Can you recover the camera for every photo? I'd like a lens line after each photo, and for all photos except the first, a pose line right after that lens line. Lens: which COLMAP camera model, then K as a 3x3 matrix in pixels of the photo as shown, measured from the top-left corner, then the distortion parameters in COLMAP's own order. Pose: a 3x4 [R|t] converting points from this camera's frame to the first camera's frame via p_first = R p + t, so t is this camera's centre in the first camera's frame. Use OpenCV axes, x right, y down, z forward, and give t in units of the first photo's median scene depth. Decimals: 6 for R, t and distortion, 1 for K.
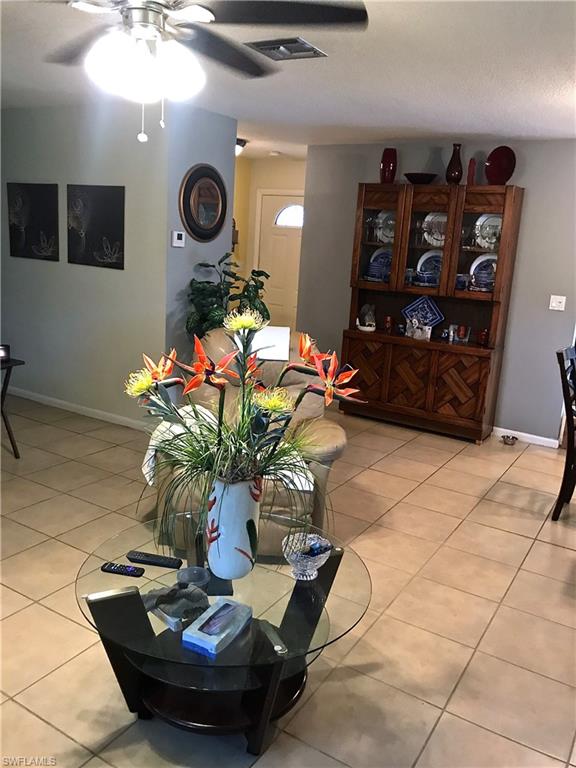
lens RADIAL K [[636.5, 0, 290.2], [0, 636.5, 374.8], [0, 0, 1]] dist [0.041379, -0.052916]
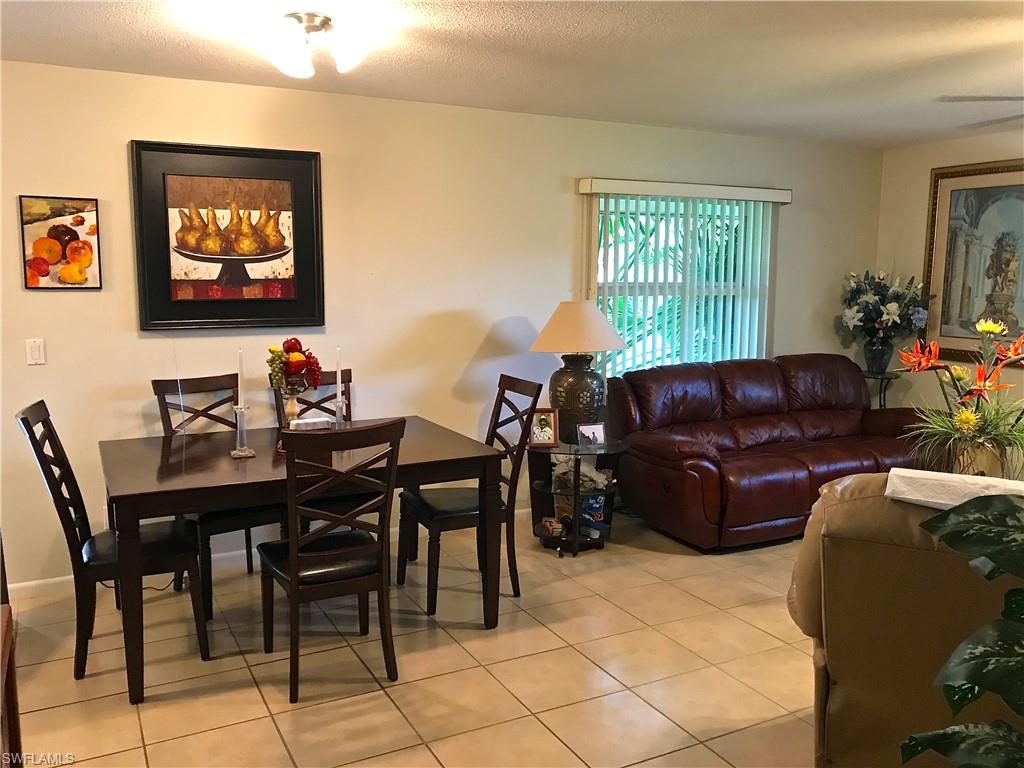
lens RADIAL K [[848.7, 0, 496.1], [0, 848.7, 381.3], [0, 0, 1]] dist [0.041379, -0.052916]
pose [[-0.848558, -0.139637, 0.510344, -0.054640], [0.049141, 0.939578, 0.338789, -0.301655], [-0.526816, 0.312561, -0.790424, 1.397089]]
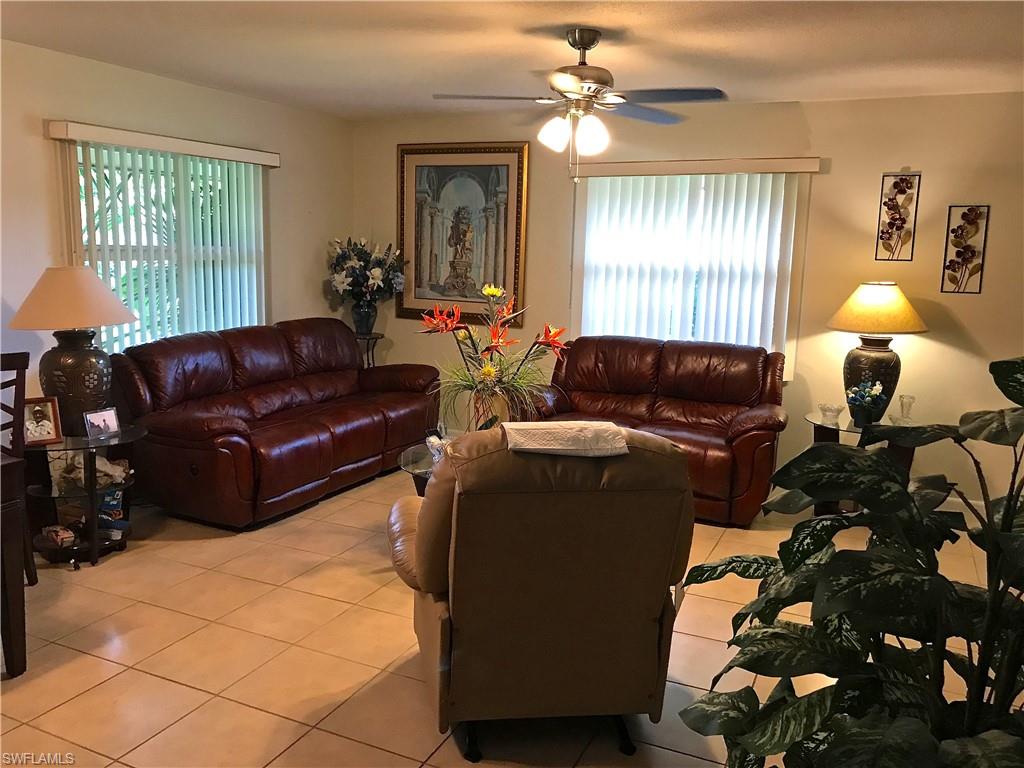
lens RADIAL K [[848.7, 0, 494.8], [0, 848.7, 379.1], [0, 0, 1]] dist [0.041379, -0.052916]
pose [[-0.990743, -0.074684, -0.113360, 0.068779], [-0.110719, 0.927727, 0.356461, -0.292658], [0.078546, 0.365713, -0.927408, 1.387703]]
